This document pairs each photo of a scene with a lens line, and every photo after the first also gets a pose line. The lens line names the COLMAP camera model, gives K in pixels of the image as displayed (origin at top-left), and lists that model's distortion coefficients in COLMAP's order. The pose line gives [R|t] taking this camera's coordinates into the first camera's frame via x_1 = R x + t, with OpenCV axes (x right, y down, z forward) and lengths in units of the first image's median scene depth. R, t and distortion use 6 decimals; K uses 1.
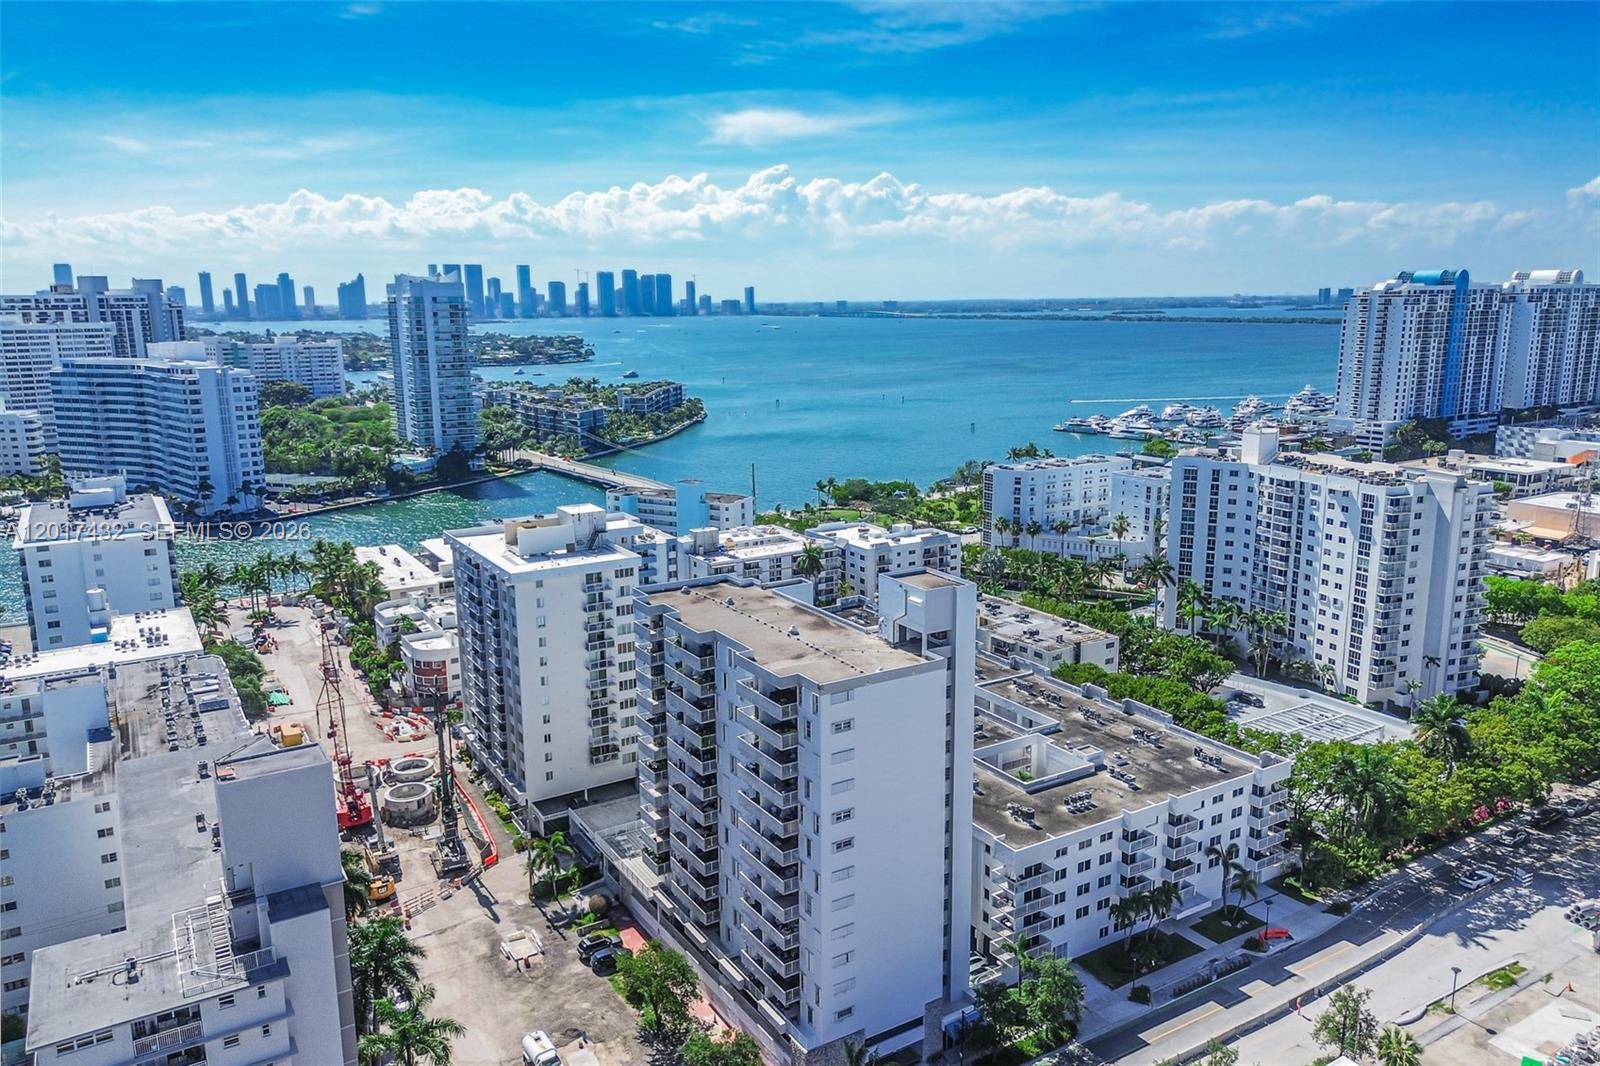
lens RADIAL K [[1138.3, 0, 796.2], [0, 1138.3, 526.6], [0, 0, 1]] dist [0.080290, -0.087652]
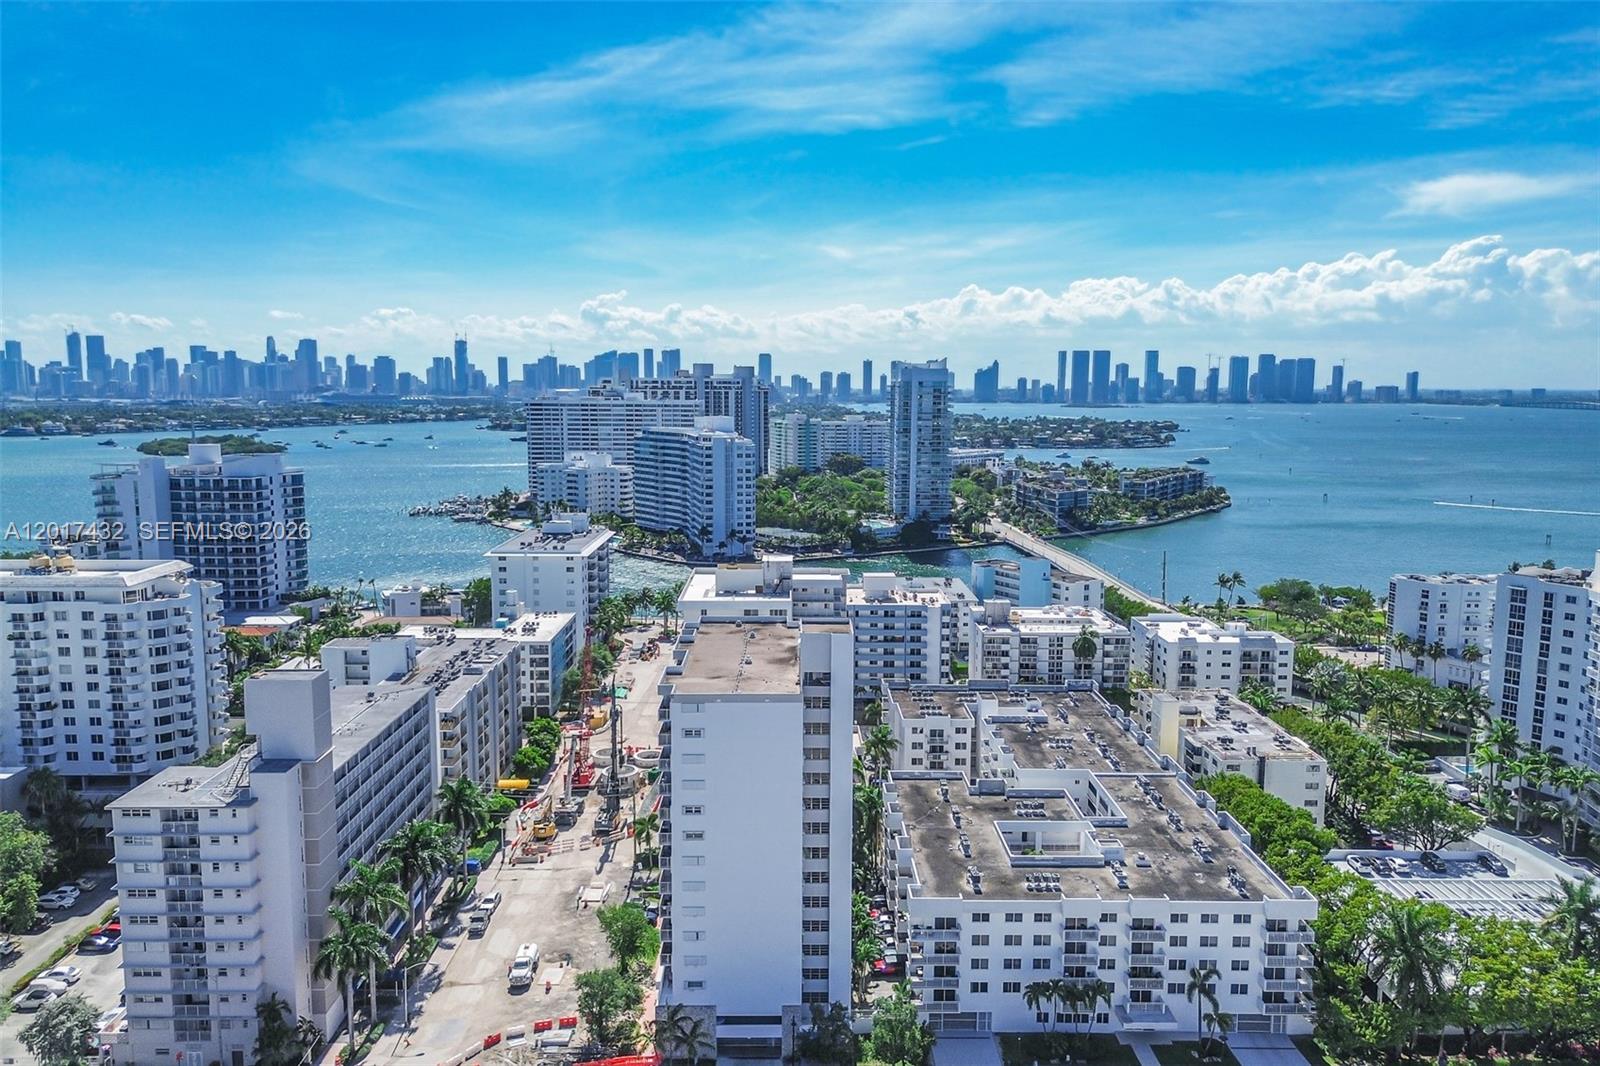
lens RADIAL K [[1138.3, 0, 796.2], [0, 1138.3, 526.6], [0, 0, 1]] dist [0.080290, -0.087652]
pose [[0.858924, 0.076010, -0.506431, 0.345907], [-0.112249, 0.992819, -0.041367, -0.001604], [0.499650, 0.092378, 0.861288, -0.000358]]
